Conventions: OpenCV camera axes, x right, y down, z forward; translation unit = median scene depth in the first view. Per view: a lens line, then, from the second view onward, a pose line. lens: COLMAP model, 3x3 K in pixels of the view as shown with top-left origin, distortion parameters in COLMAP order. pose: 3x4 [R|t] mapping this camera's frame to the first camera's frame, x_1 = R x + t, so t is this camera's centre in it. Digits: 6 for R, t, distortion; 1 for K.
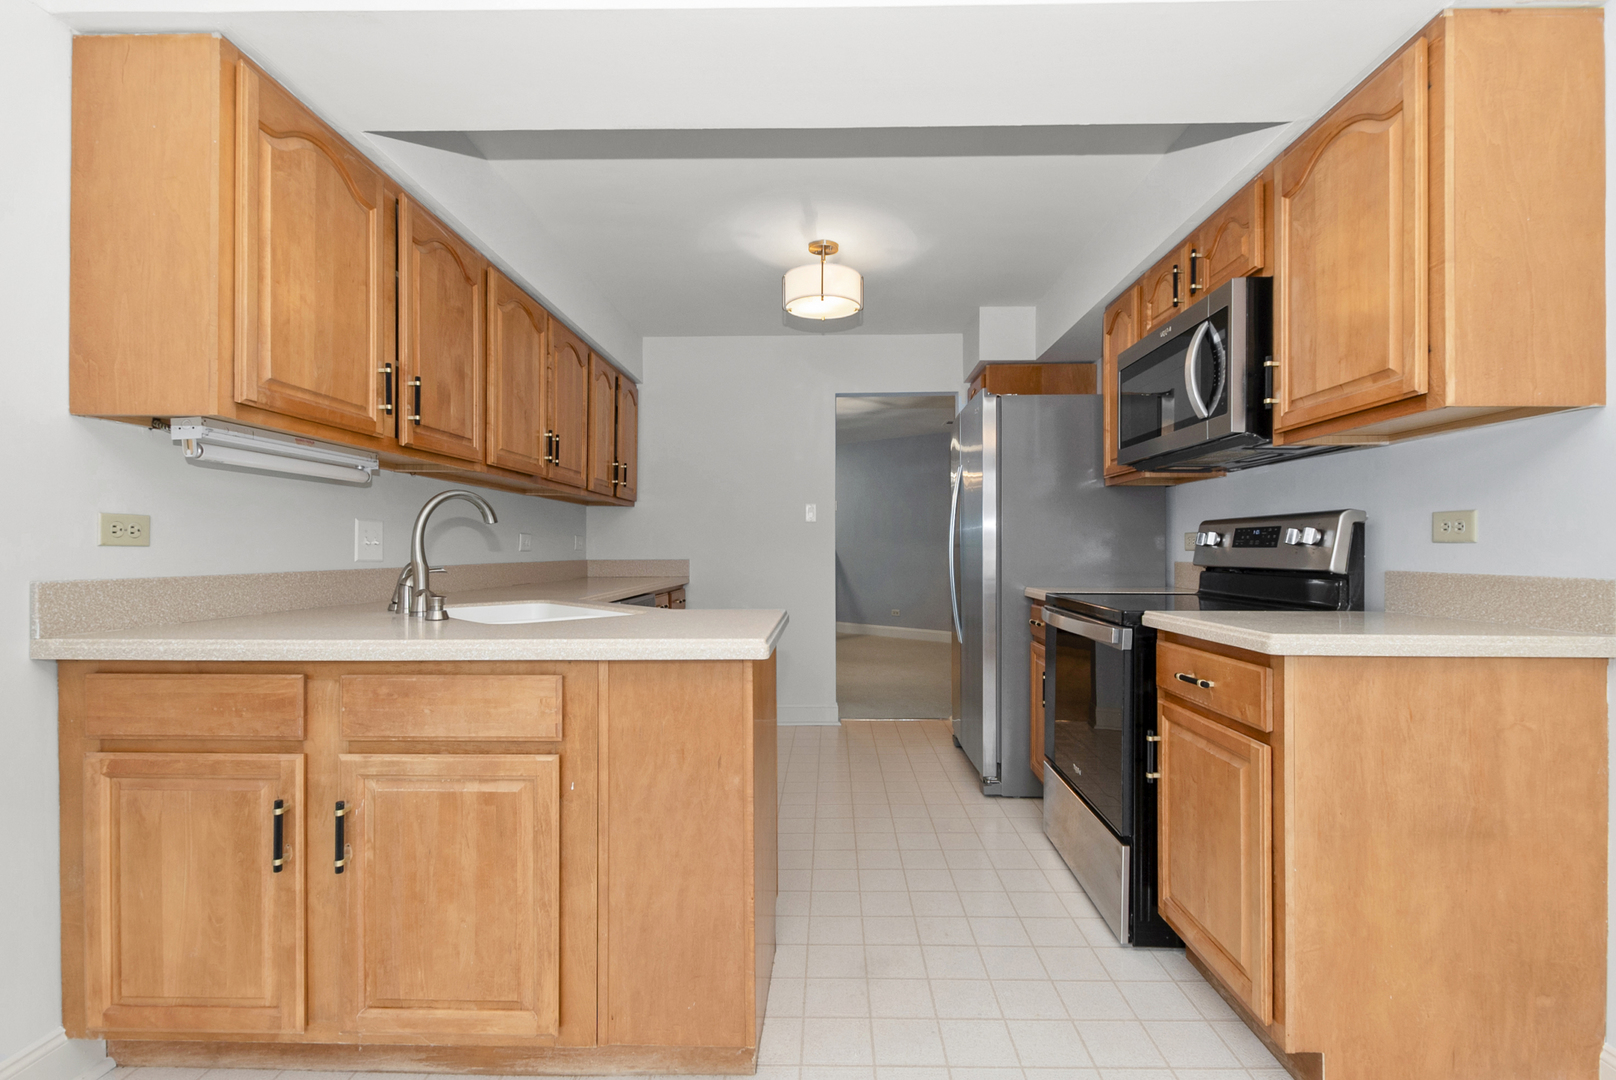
lens RADIAL K [[719.1, 0, 816.5], [0, 719.1, 551.1], [0, 0, 1]] dist [0.021085, 0.000035]
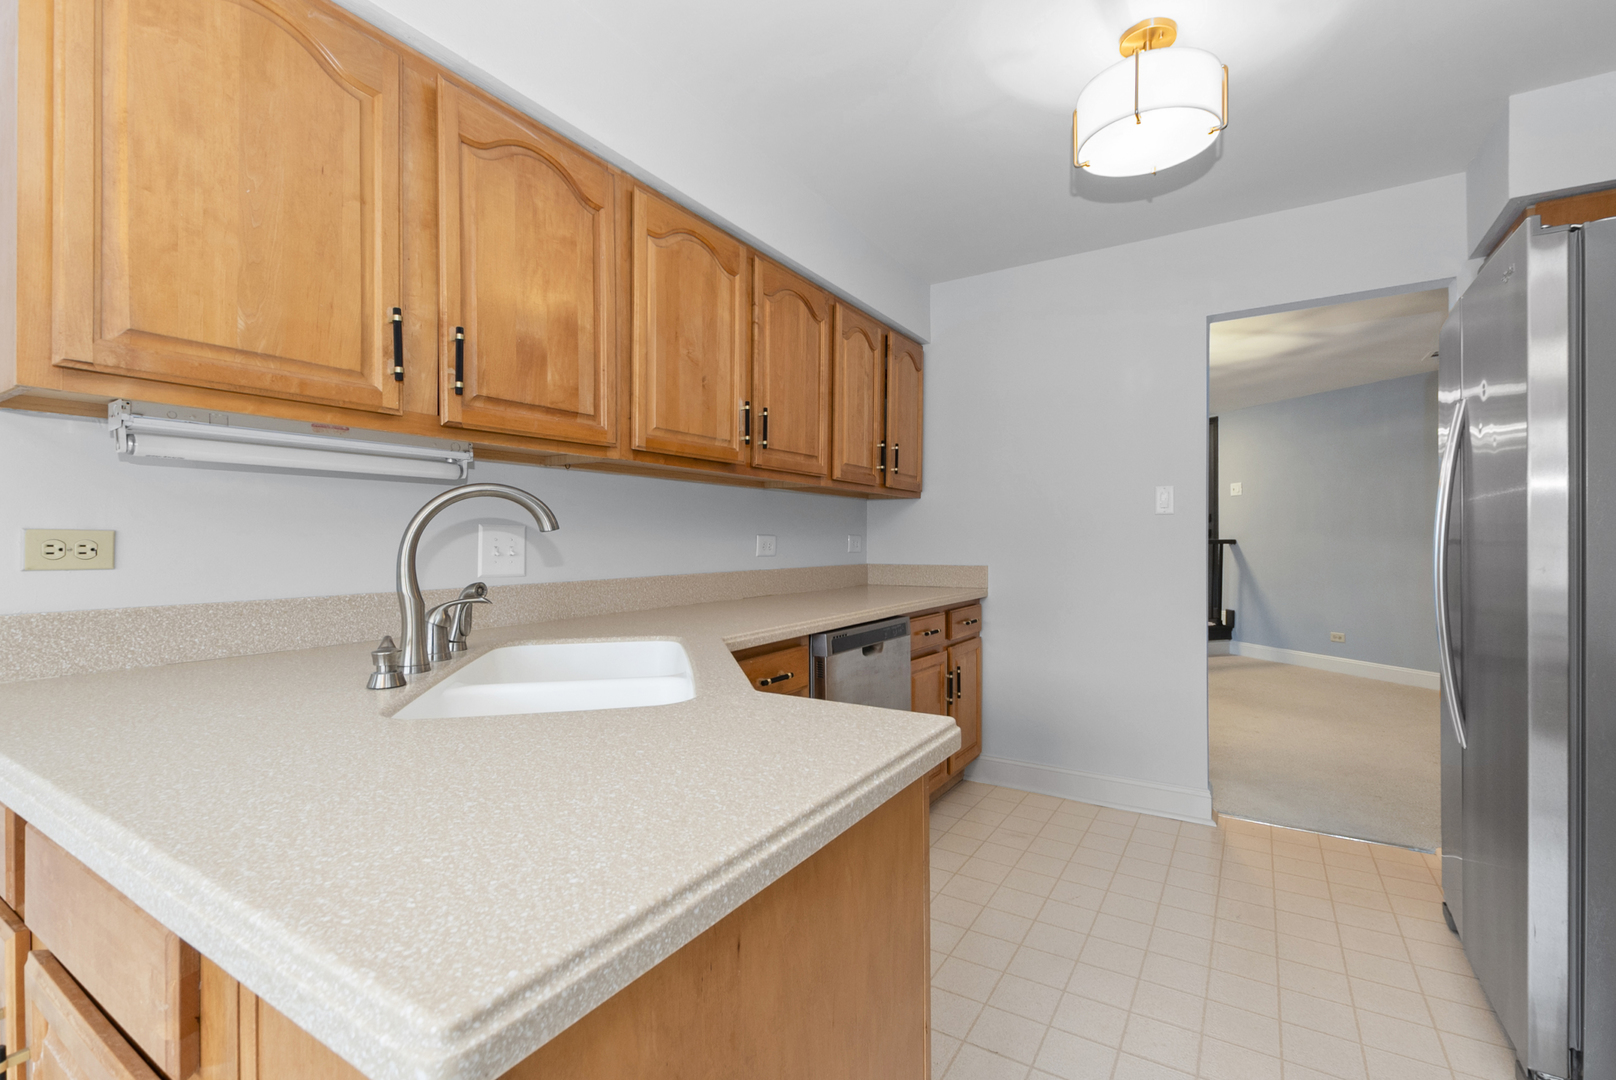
lens RADIAL K [[704.2, 0, 821.0], [0, 704.2, 544.3], [0, 0, 1]] dist [0.000938, 0.000168]
pose [[0.860289, 0.001184, -0.509806, 0.074064], [0.000356, 0.999996, 0.002924, -0.018955], [0.509807, -0.002697, 0.860284, 0.390675]]
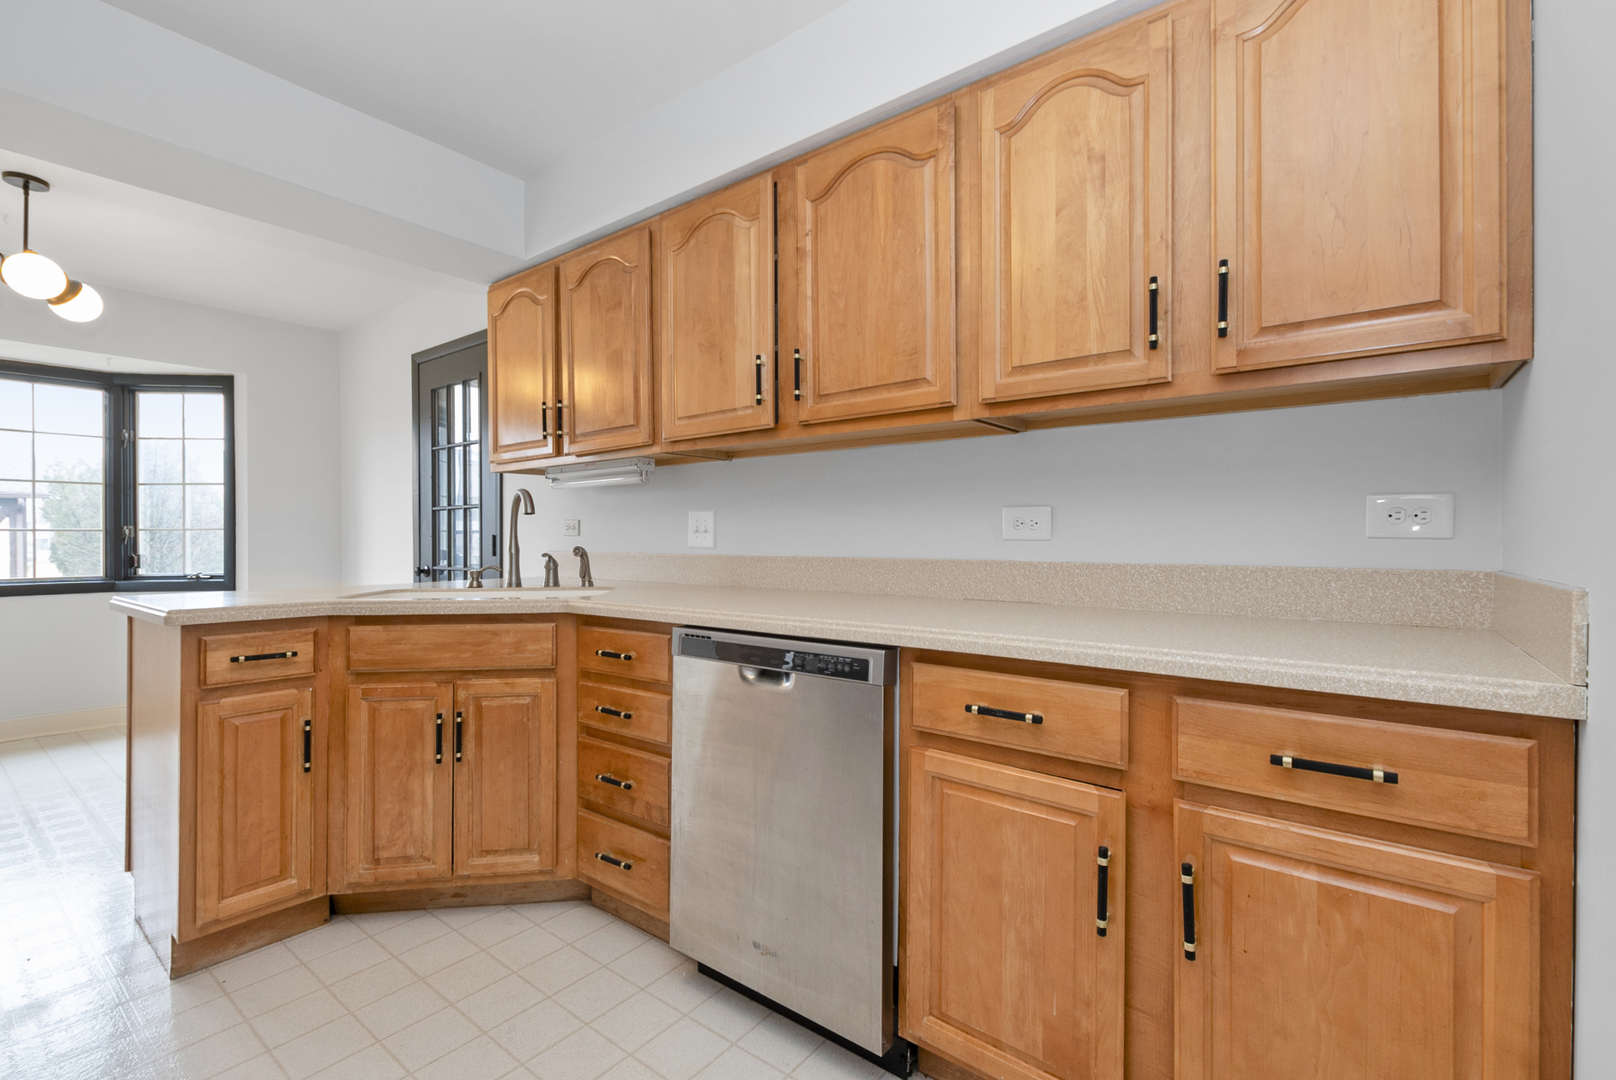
lens RADIAL K [[704.2, 0, 821.0], [0, 704.2, 544.3], [0, 0, 1]] dist [0.000938, 0.000168]
pose [[-0.593921, 0.006634, -0.804496, 0.111464], [0.003287, 0.999978, 0.005819, 0.000949], [0.804516, 0.000811, -0.593930, 1.386671]]
